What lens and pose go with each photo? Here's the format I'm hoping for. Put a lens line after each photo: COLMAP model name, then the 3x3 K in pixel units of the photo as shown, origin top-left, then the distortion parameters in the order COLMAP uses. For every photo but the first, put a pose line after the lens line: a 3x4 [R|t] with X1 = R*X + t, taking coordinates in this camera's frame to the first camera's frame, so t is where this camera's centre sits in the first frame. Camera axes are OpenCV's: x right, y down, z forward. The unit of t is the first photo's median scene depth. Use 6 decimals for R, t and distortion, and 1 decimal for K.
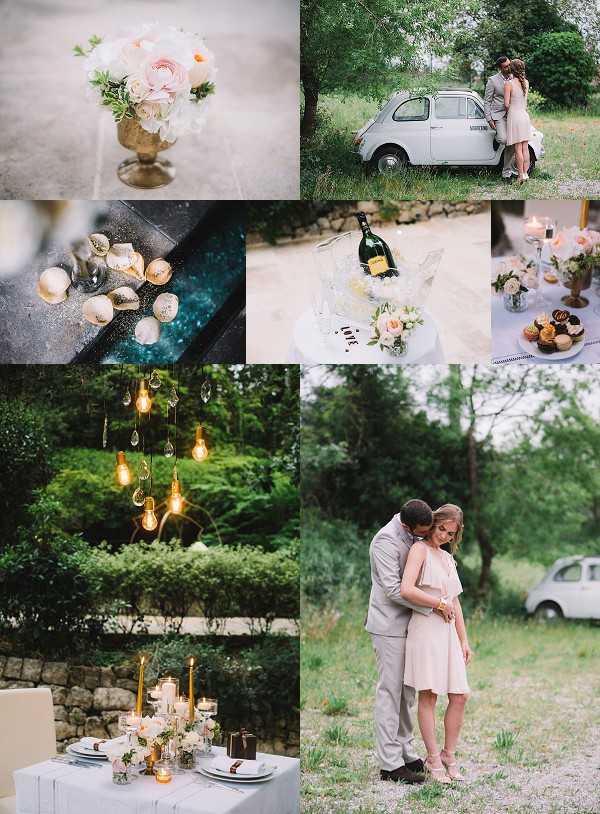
lens RADIAL K [[671.0, 0, 171.9], [0, 671.0, 589.5], [0, 0, 1]] dist [-0.070844, 0.003688]
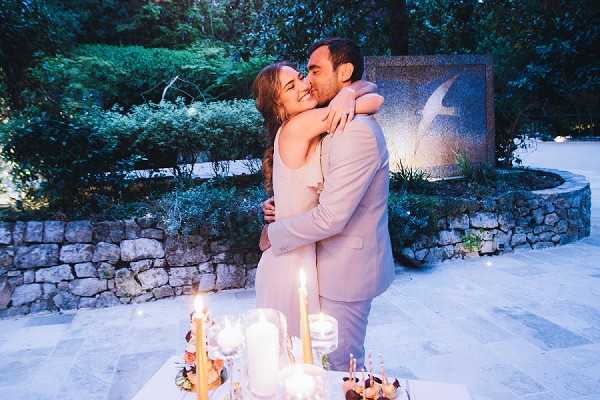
lens RADIAL K [[411.0, 0, 261.0], [0, 411.0, 187.5], [0, 0, 1]] dist [-0.058957, 0.044355]
pose [[0.973611, -0.102927, 0.203686, -0.019243], [0.080238, 0.989921, 0.116697, 0.006443], [-0.213644, -0.097274, 0.972056, 0.288096]]
